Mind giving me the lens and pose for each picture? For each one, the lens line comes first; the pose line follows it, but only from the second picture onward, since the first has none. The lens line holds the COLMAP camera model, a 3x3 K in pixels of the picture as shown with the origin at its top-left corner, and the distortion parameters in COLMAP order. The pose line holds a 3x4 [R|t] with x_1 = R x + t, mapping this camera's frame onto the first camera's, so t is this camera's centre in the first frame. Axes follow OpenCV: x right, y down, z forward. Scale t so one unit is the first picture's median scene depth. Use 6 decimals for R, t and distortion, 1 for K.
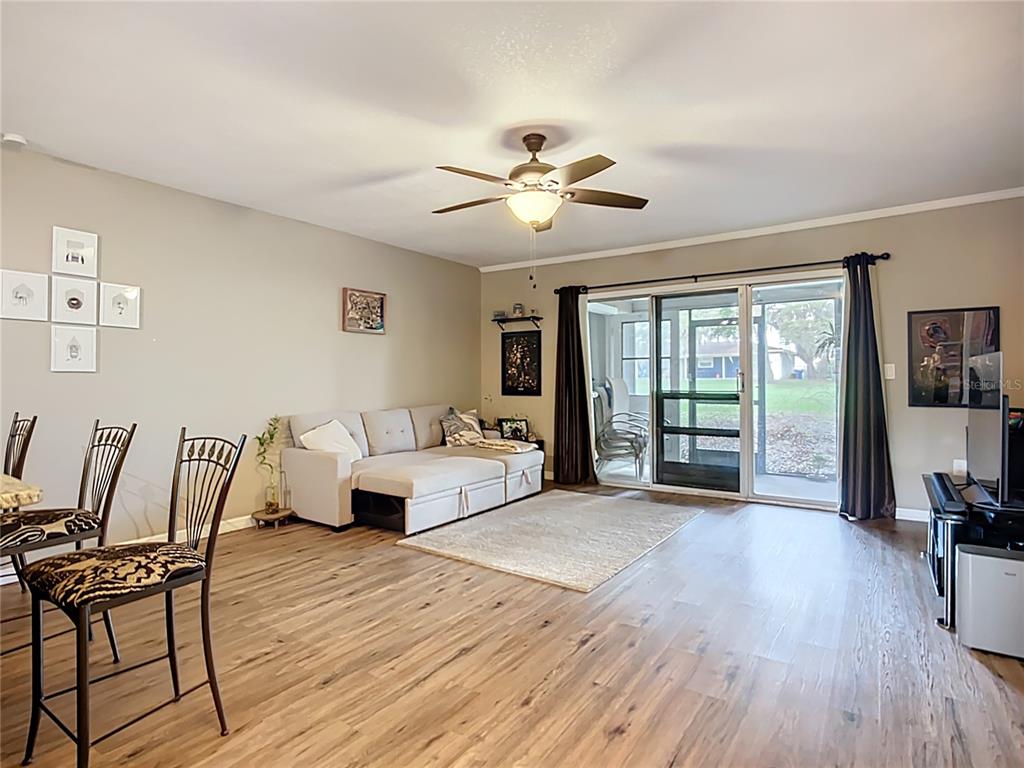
lens RADIAL K [[531.0, 0, 510.8], [0, 531.0, 378.9], [0, 0, 1]] dist [-0.031705, 0.009742]
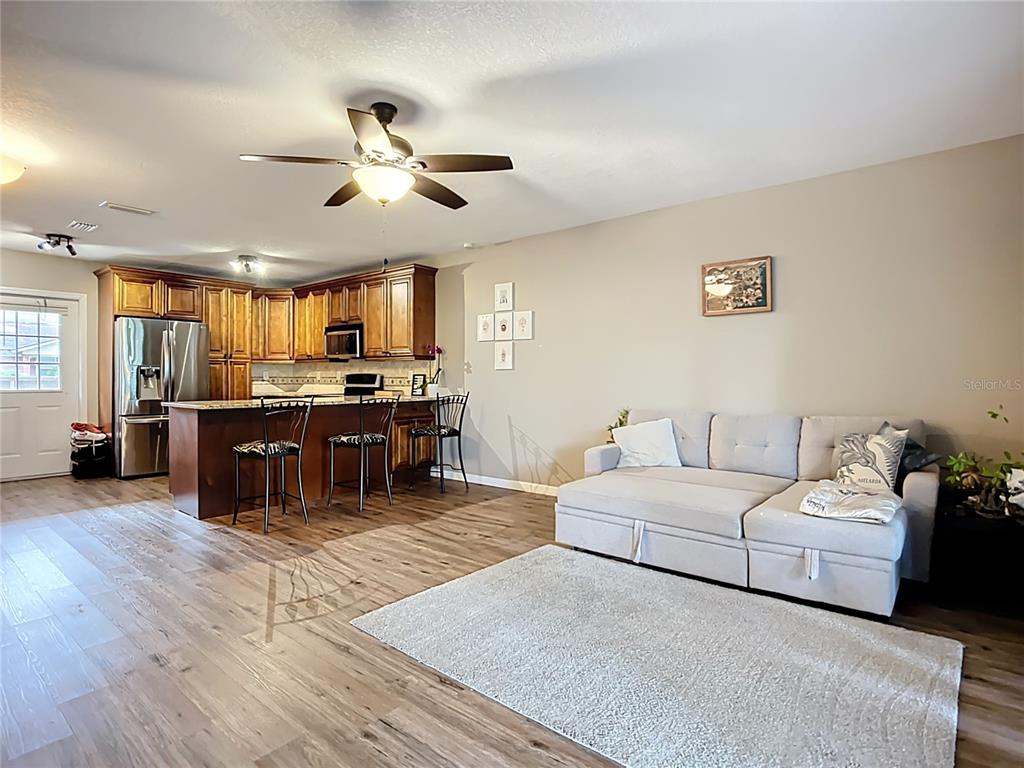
lens RADIAL K [[528.4, 0, 514.6], [0, 528.4, 382.1], [0, 0, 1]] dist [-0.058210, 0.025891]
pose [[-0.061175, 0.011914, -0.998056, 0.857323], [0.002146, 0.999928, 0.011805, 0.007525], [0.998125, -0.001419, -0.061196, 1.178048]]
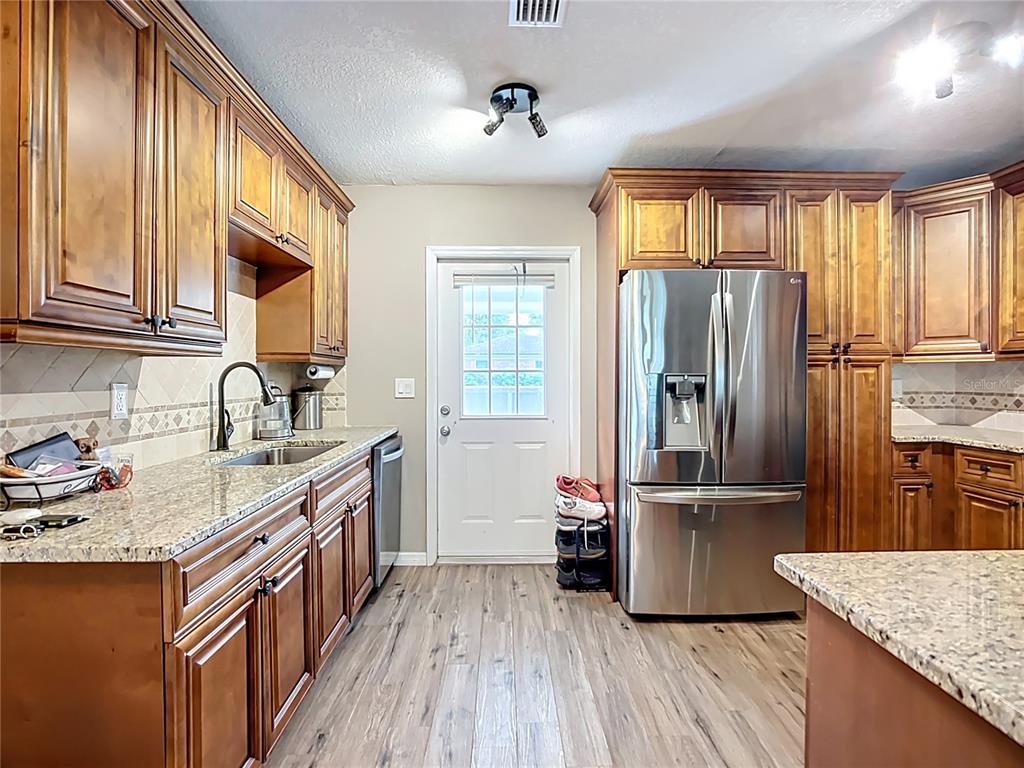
lens RADIAL K [[531.0, 0, 510.8], [0, 531.0, 378.9], [0, 0, 1]] dist [-0.031705, 0.009742]
pose [[-0.809495, 0.007144, -0.587083, -0.171015], [0.005430, 0.999974, 0.004682, -0.029151], [0.587101, 0.000602, -0.809513, 0.296935]]
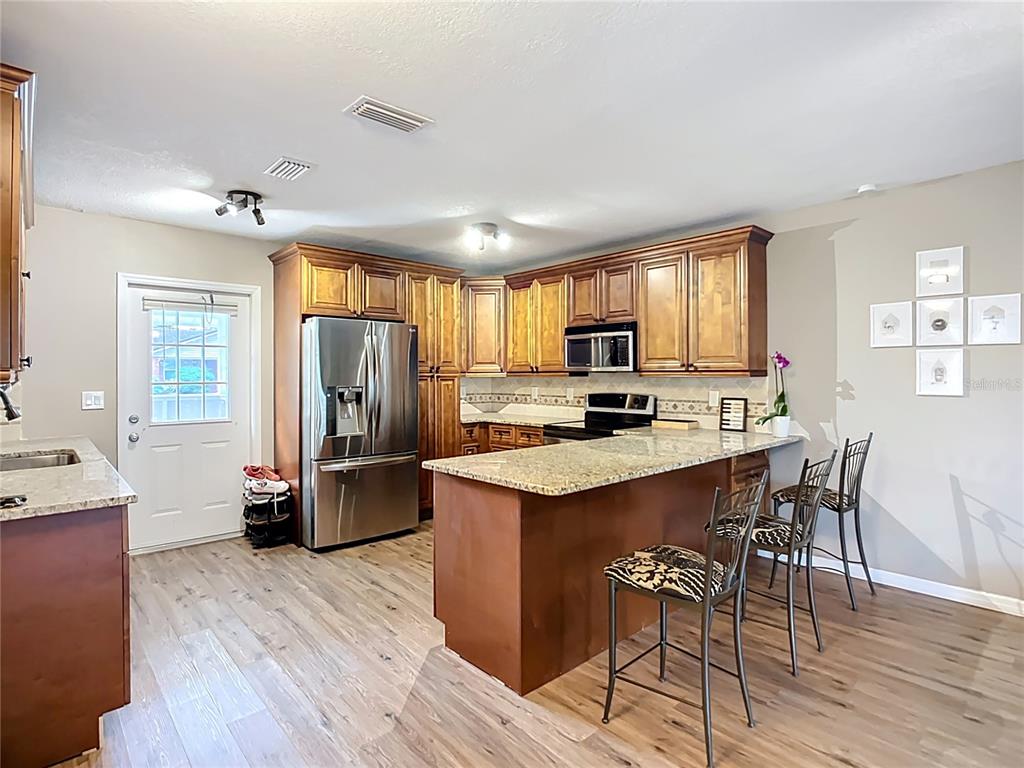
lens RADIAL K [[531.0, 0, 510.8], [0, 531.0, 378.9], [0, 0, 1]] dist [-0.031705, 0.009742]
pose [[-0.219806, 0.008926, -0.975503, 0.293706], [0.005164, 0.999955, 0.007986, -0.058511], [0.975530, -0.003282, -0.219842, 0.452743]]
